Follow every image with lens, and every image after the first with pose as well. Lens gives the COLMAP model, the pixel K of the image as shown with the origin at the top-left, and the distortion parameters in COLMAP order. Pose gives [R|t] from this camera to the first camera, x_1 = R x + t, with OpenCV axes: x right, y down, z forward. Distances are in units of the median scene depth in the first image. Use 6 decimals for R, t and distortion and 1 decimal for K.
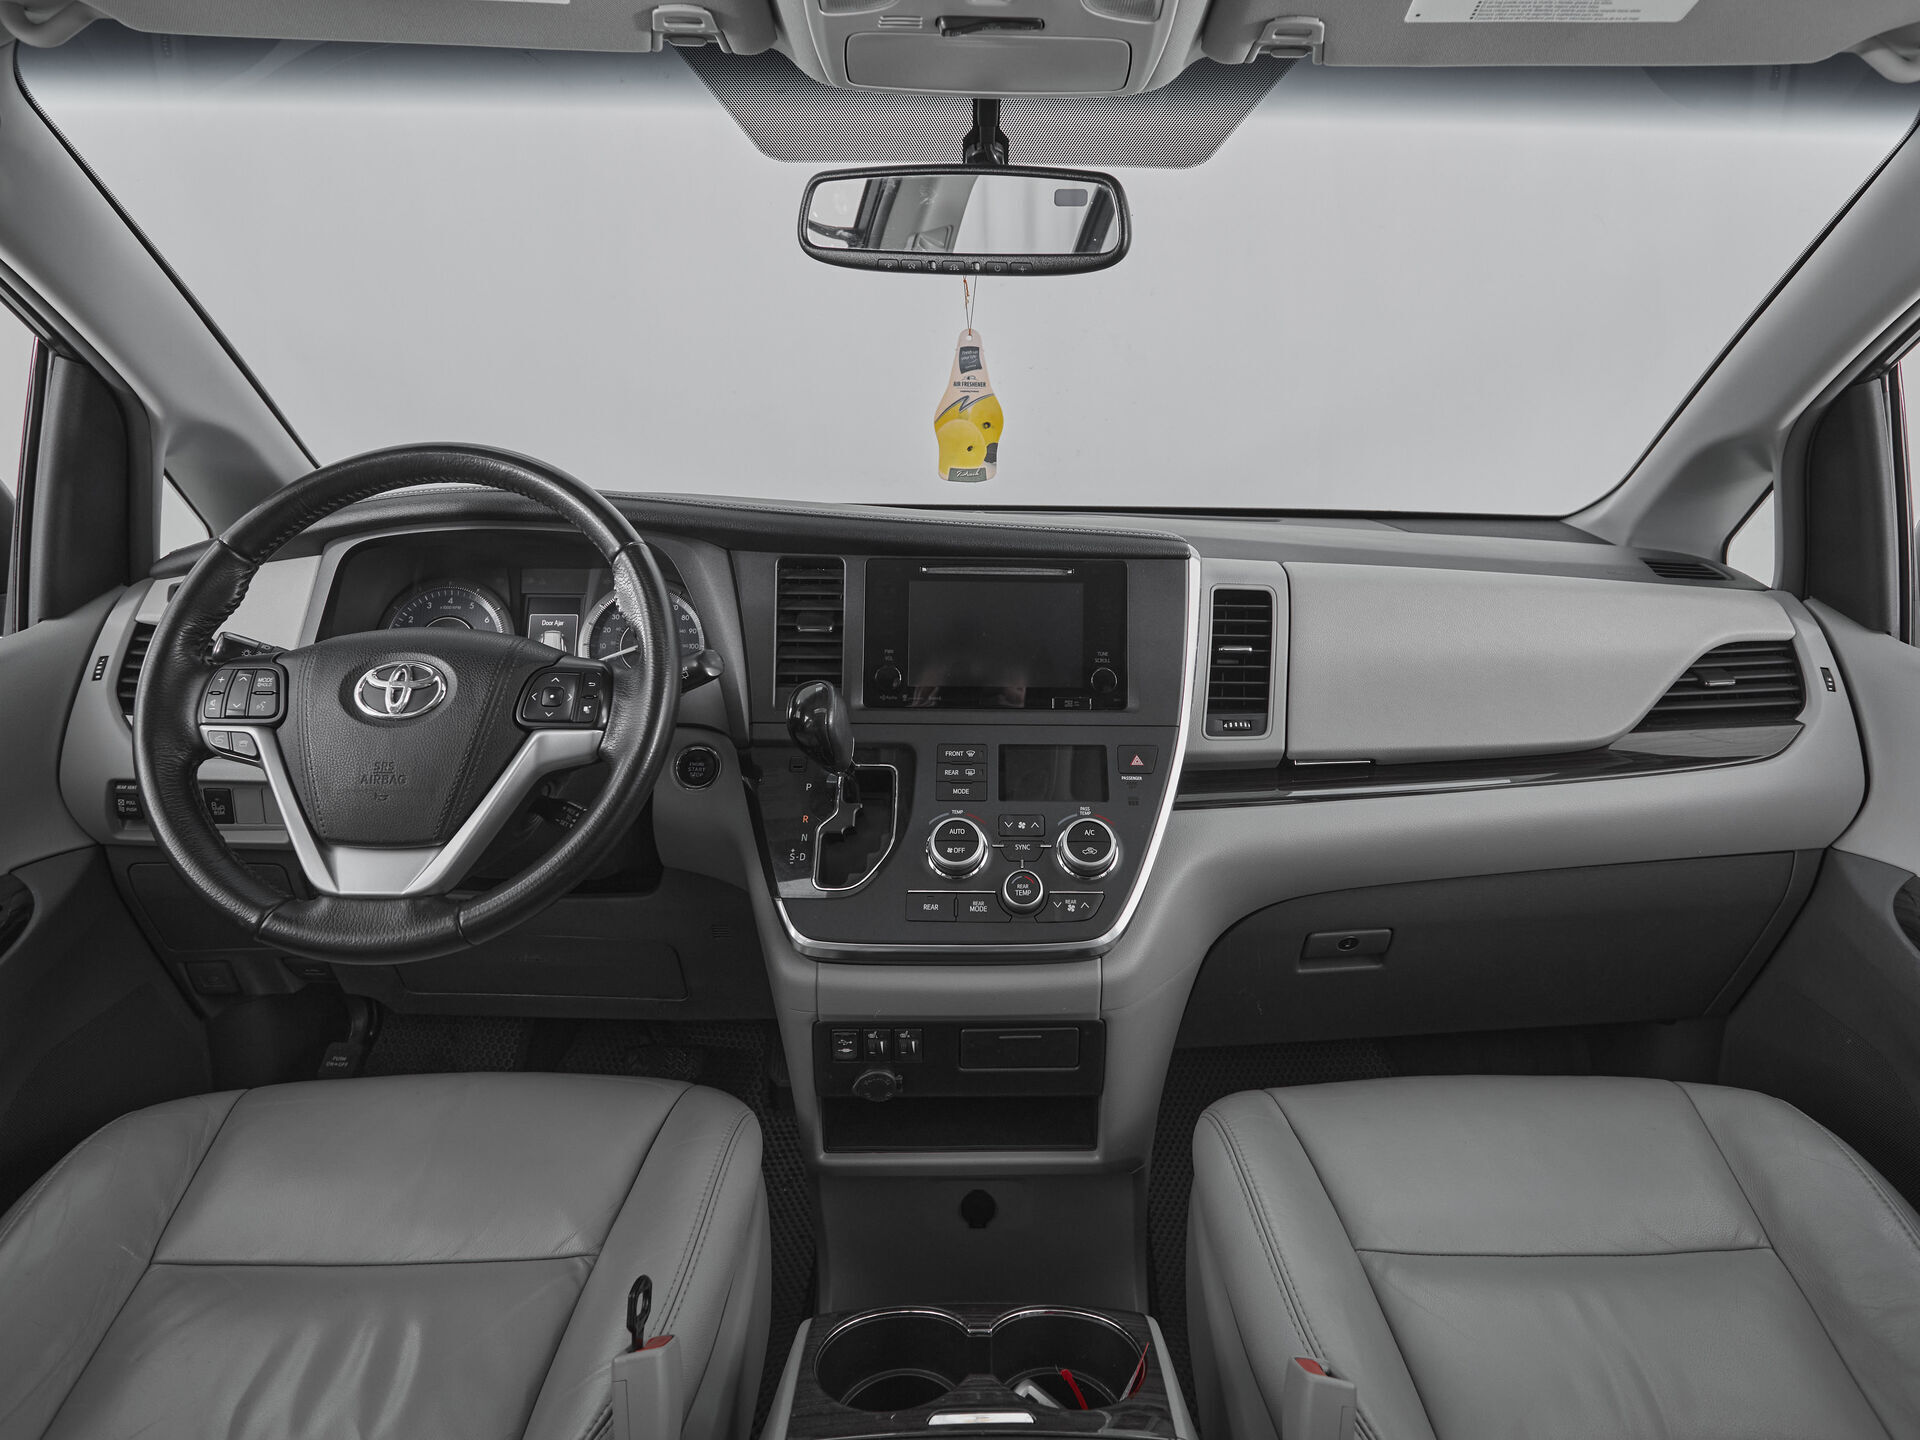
lens RADIAL K [[1180.4, 0, 1001.0], [0, 1180.4, 616.7], [0, 0, 1]] dist [0.001923, -0.003744]
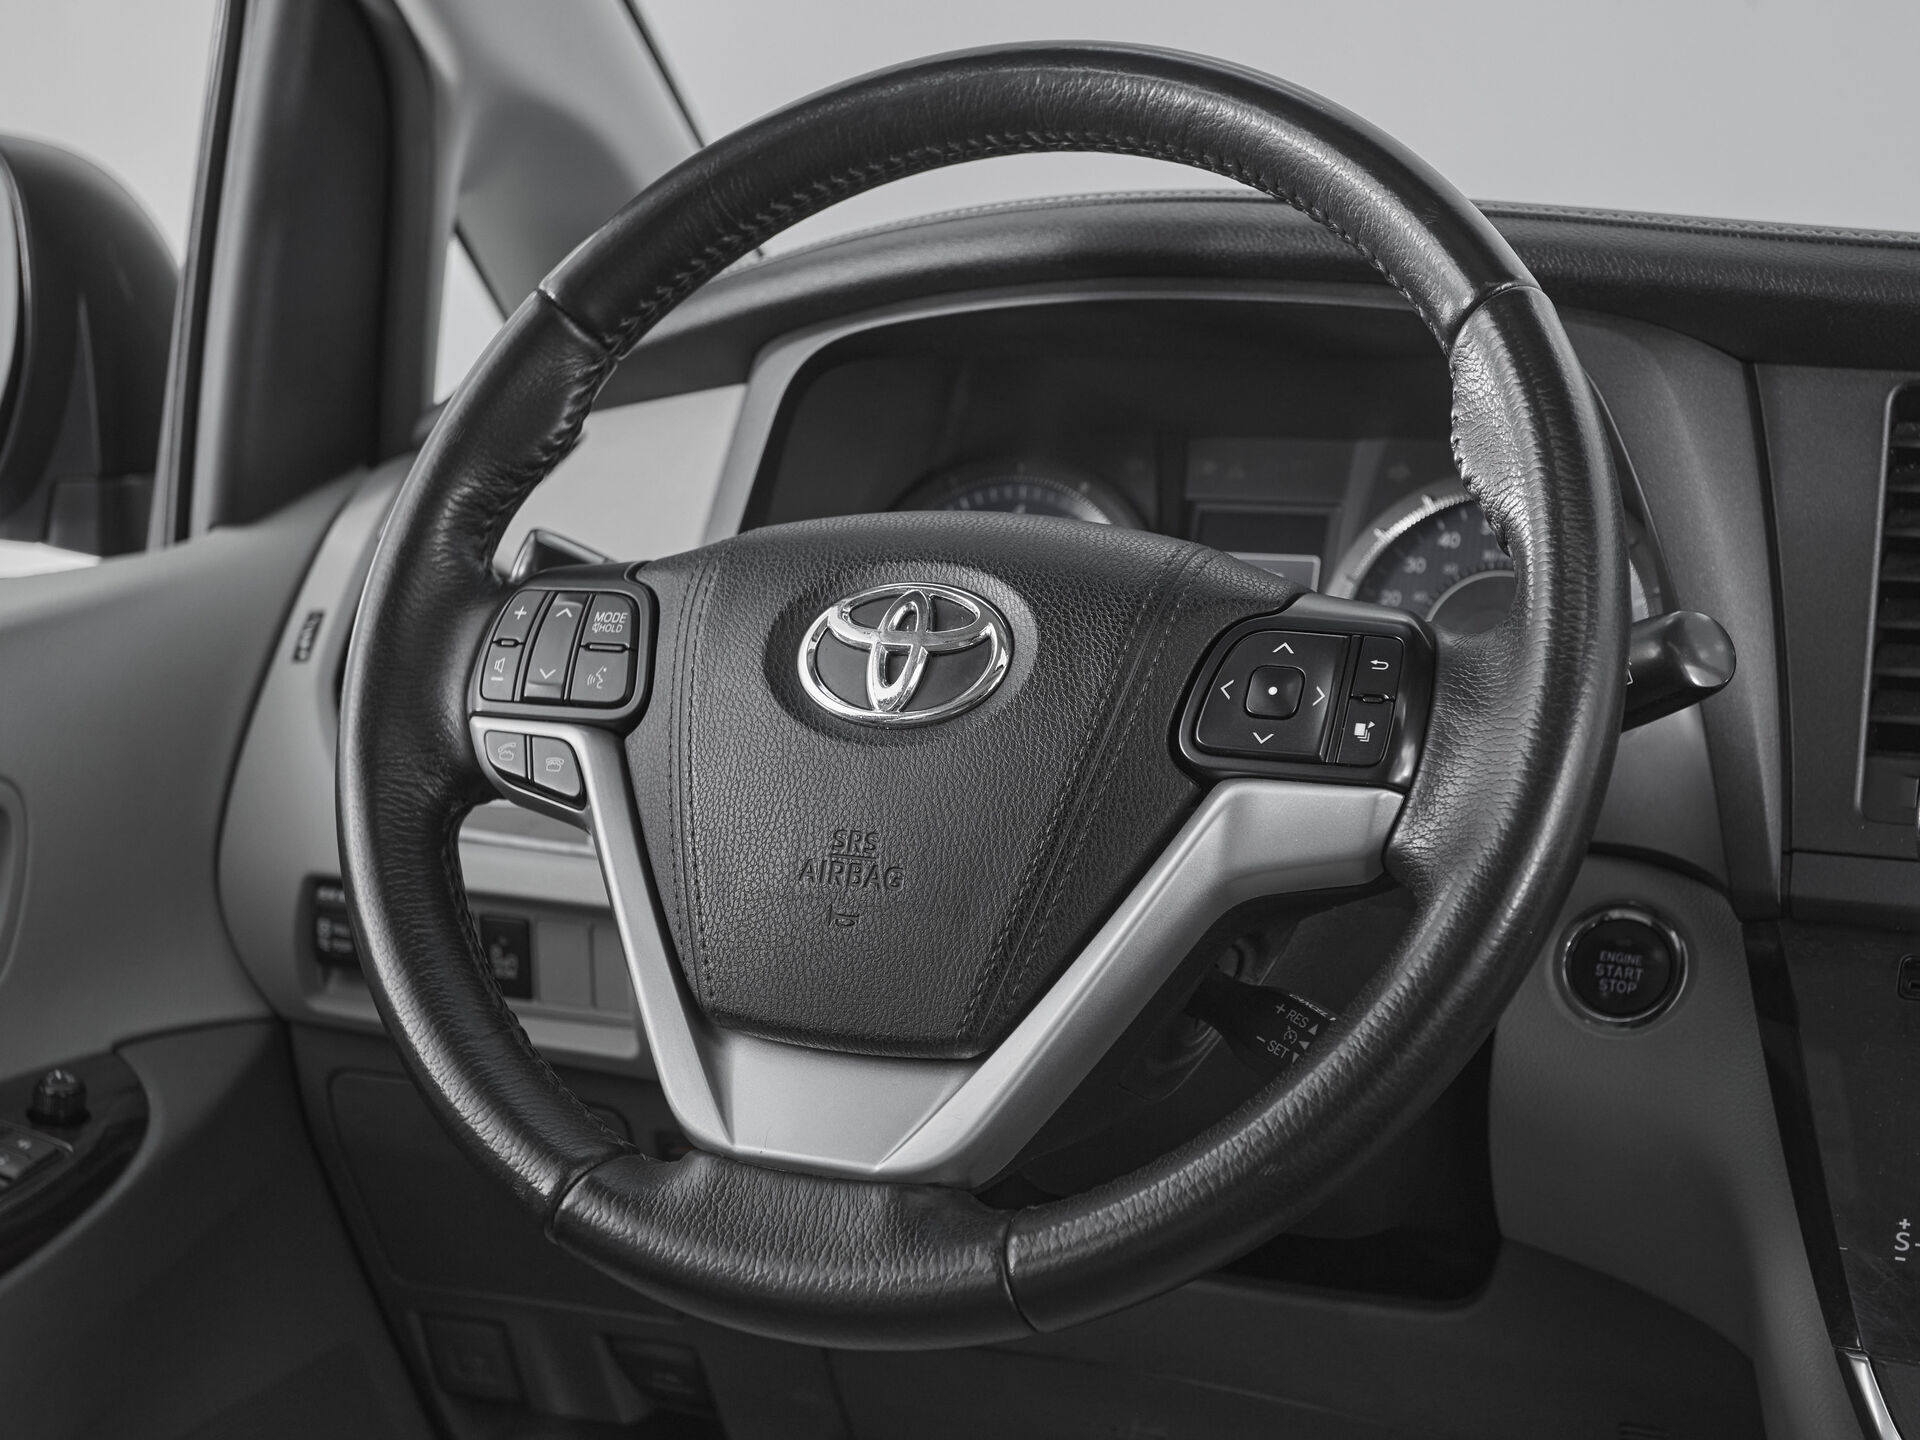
lens RADIAL K [[2780.6, 0, 932.5], [0, 2780.6, 760.6], [0, 0, 1]] dist [0.006645, 0.016653]
pose [[0.897861, 0.060203, -0.436145, -0.085729], [-0.064130, 0.997925, 0.005729, 0.078738], [0.435585, 0.022826, 0.899858, 0.157733]]
